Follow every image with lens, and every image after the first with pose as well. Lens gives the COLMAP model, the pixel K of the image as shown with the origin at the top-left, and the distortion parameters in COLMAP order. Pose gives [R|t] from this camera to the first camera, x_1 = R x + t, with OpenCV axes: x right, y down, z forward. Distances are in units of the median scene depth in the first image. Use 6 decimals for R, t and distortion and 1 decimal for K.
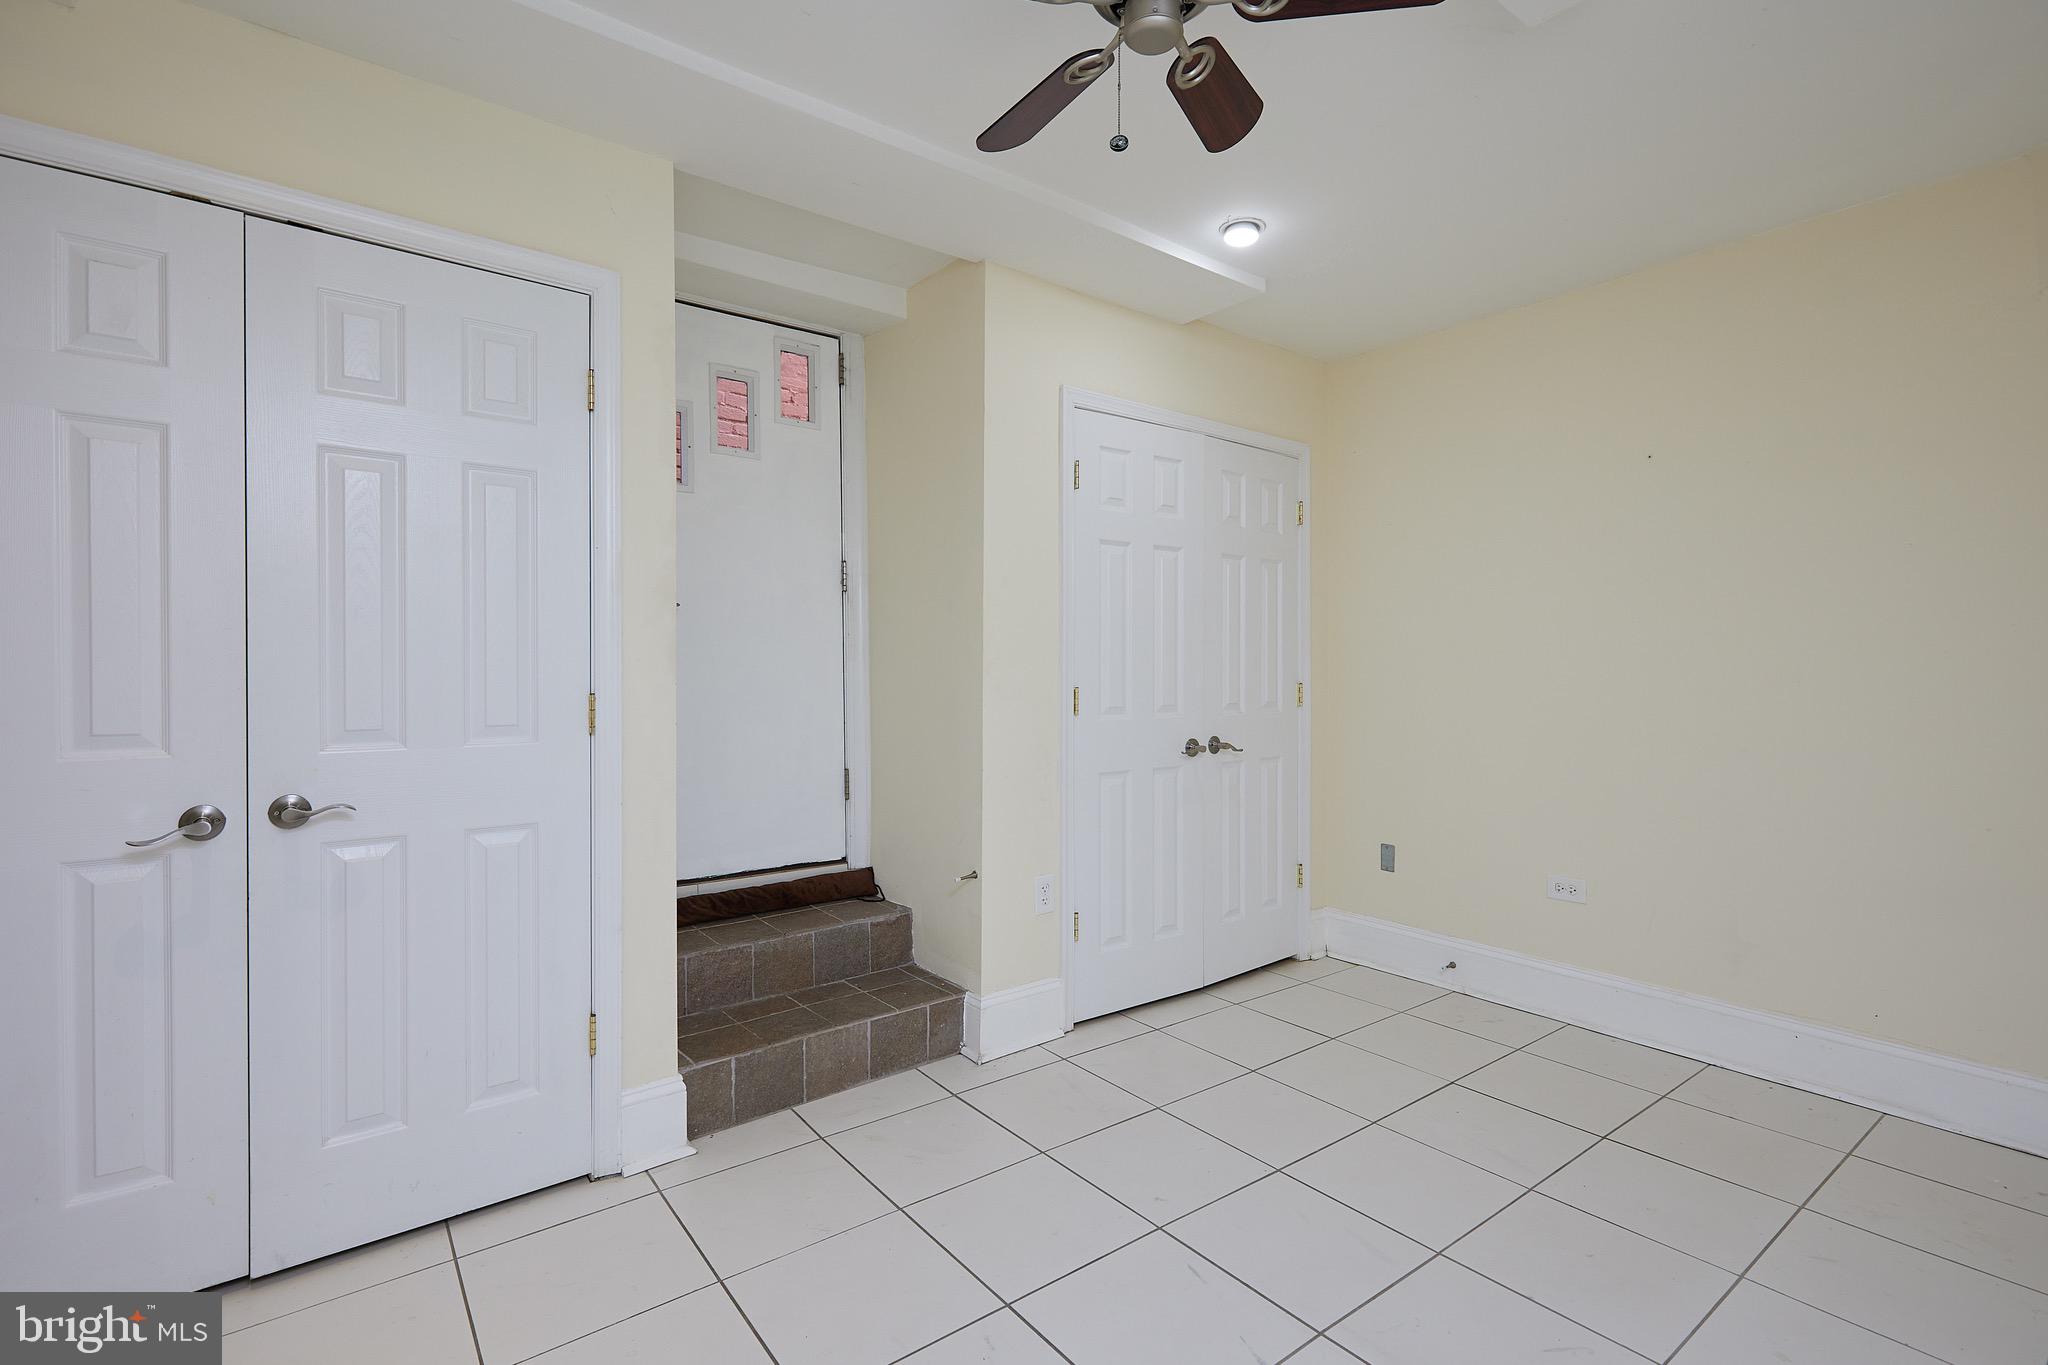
lens RADIAL K [[953.5, 0, 1038.0], [0, 953.5, 678.5], [0, 0, 1]] dist [0.005108, 0.000887]
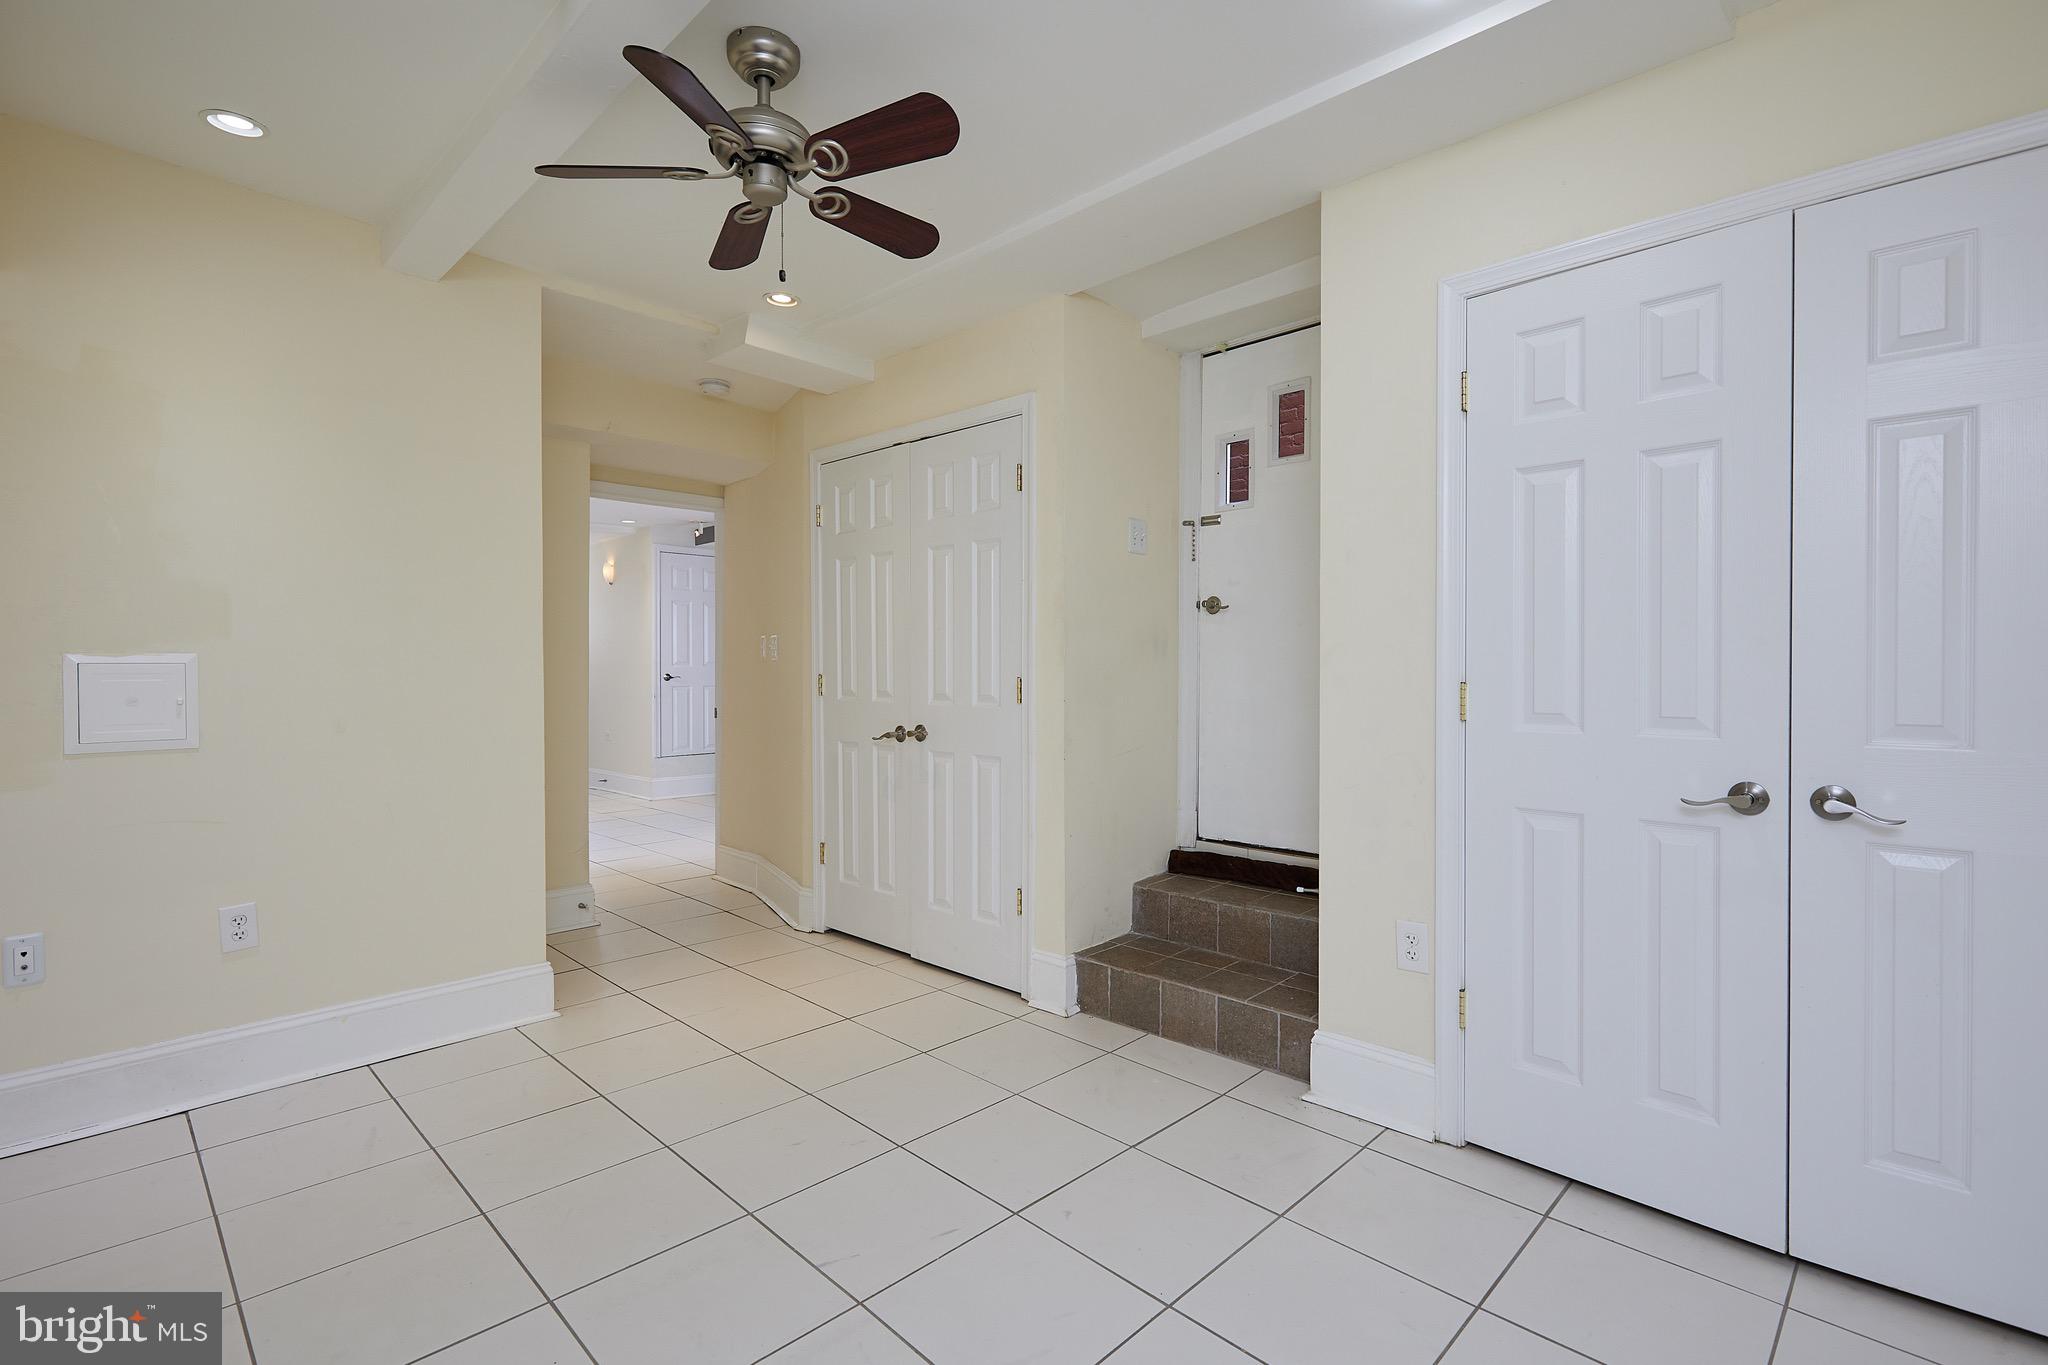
lens RADIAL K [[953.5, 0, 1037.9], [0, 953.5, 668.9], [0, 0, 1]] dist [0.005108, 0.000887]
pose [[0.144821, 0.011096, -0.989396, 0.685732], [-0.008810, 0.999912, 0.009924, -0.007213], [0.989419, 0.007280, 0.144906, 0.540481]]
